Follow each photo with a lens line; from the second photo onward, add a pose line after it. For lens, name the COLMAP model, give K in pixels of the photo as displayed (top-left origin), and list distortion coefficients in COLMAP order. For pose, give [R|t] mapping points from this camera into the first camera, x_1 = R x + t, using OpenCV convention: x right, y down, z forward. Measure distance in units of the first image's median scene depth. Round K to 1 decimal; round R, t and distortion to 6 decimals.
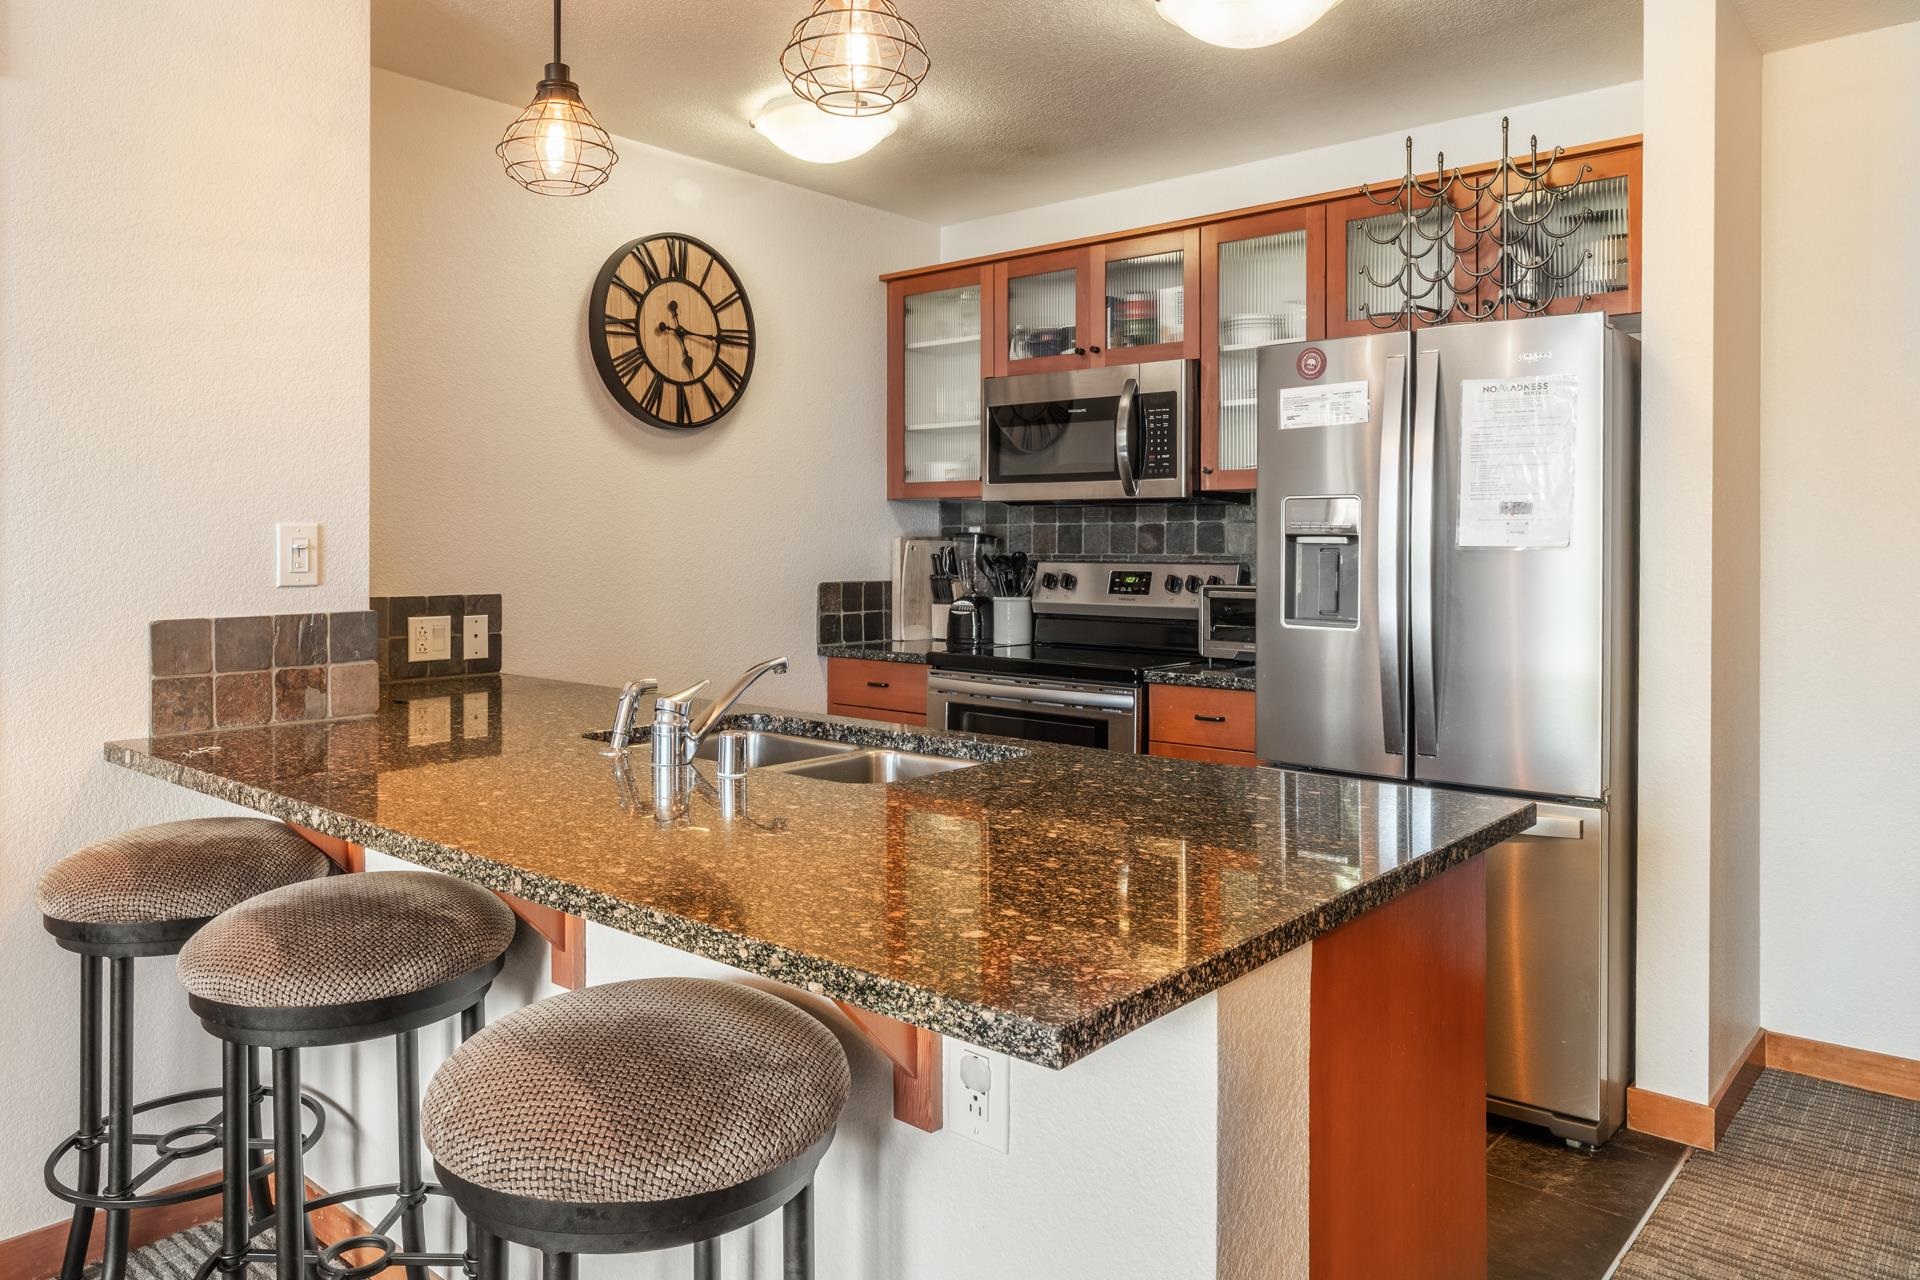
lens RADIAL K [[1310.8, 0, 900.5], [0, 1310.8, 546.0], [0, 0, 1]] dist [0.000903, 0.002397]
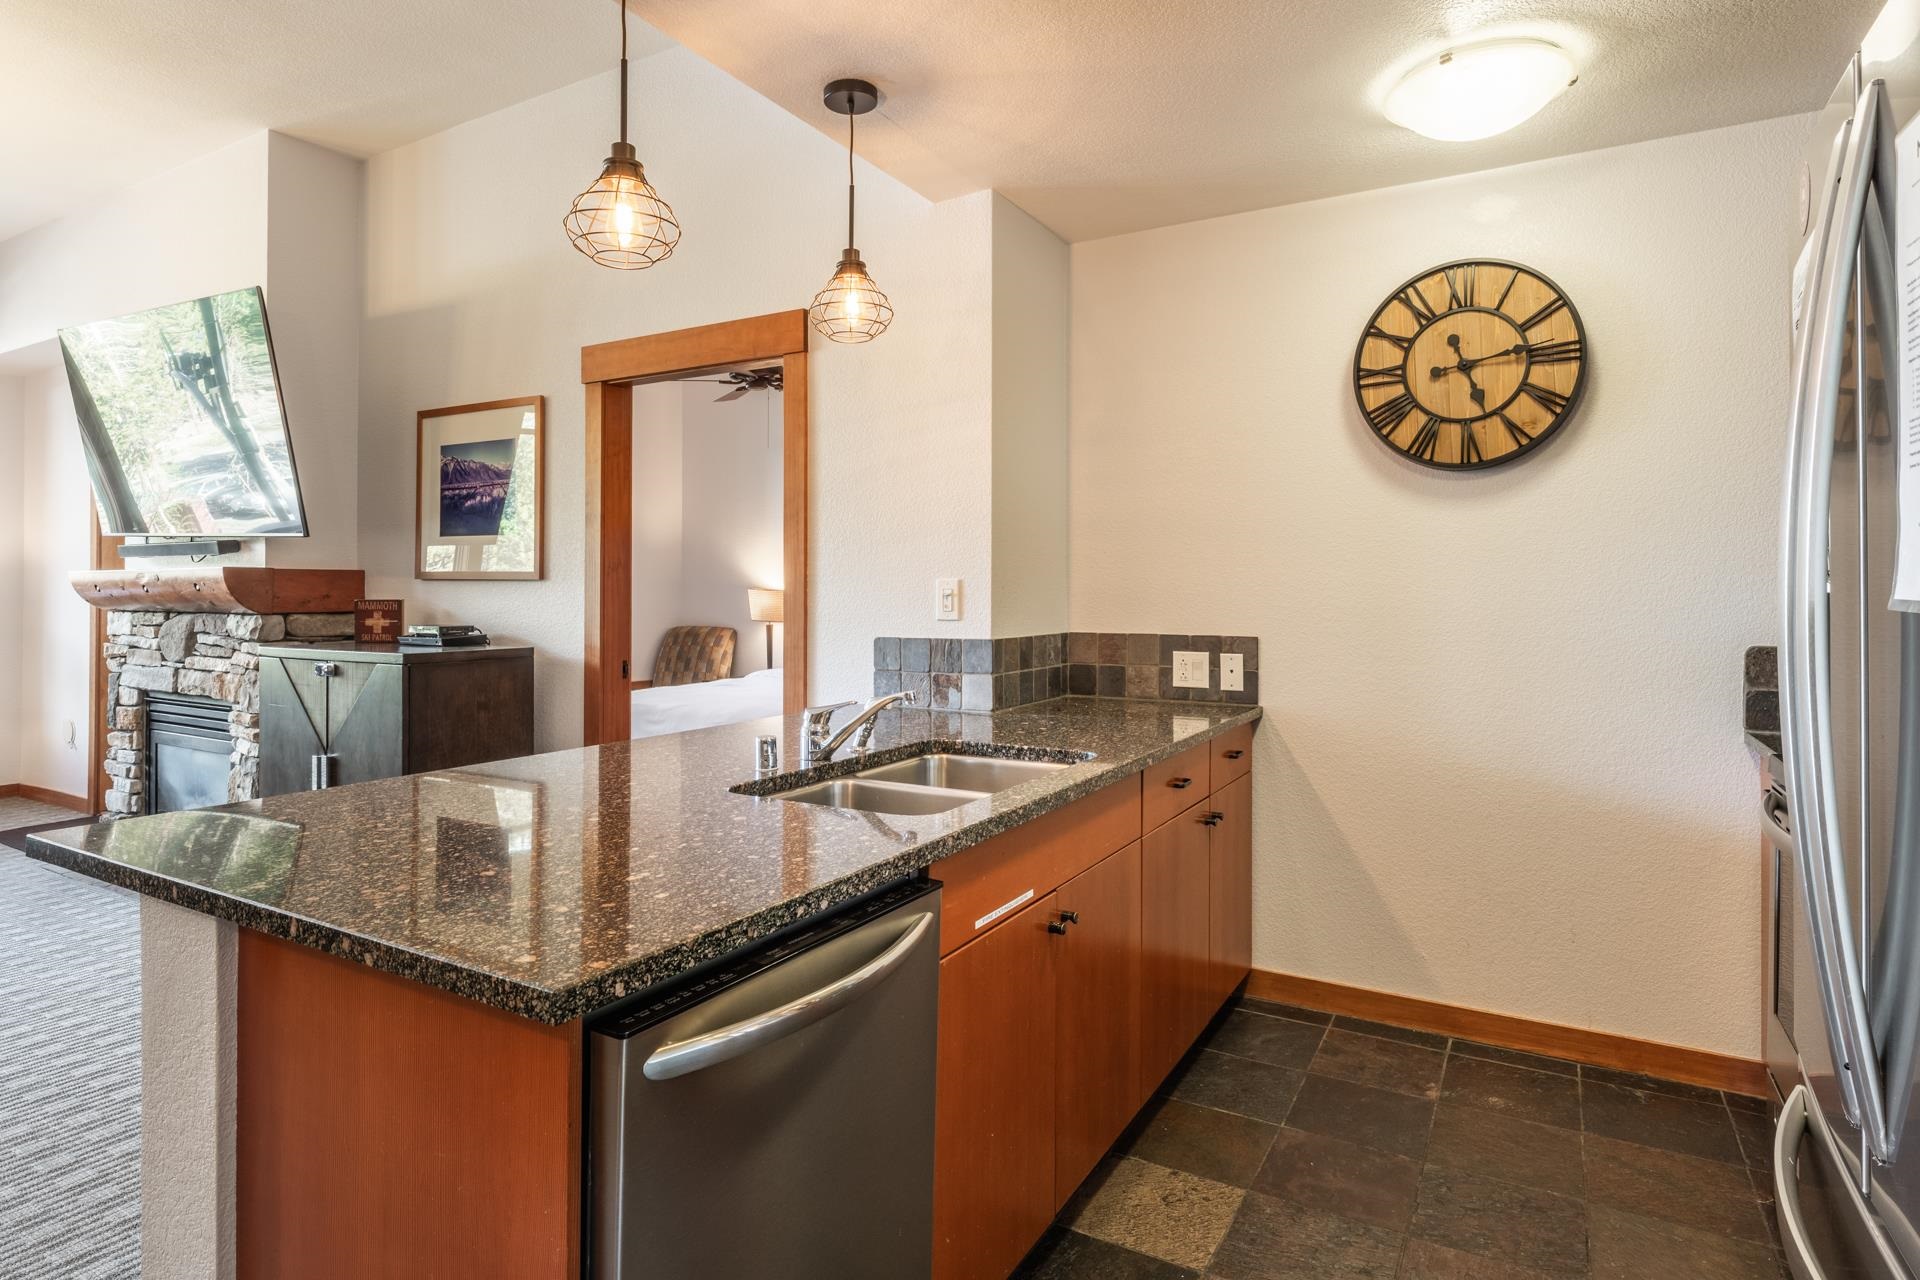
lens RADIAL K [[1029.4, 0, 949.3], [0, 1029.4, 581.6], [0, 0, 1]] dist [-0.002868, -0.000526]
pose [[0.204073, -0.009690, -0.978908, 0.473073], [-0.004321, 0.999932, -0.010799, -0.000946], [0.978946, 0.006434, 0.204018, 0.500401]]
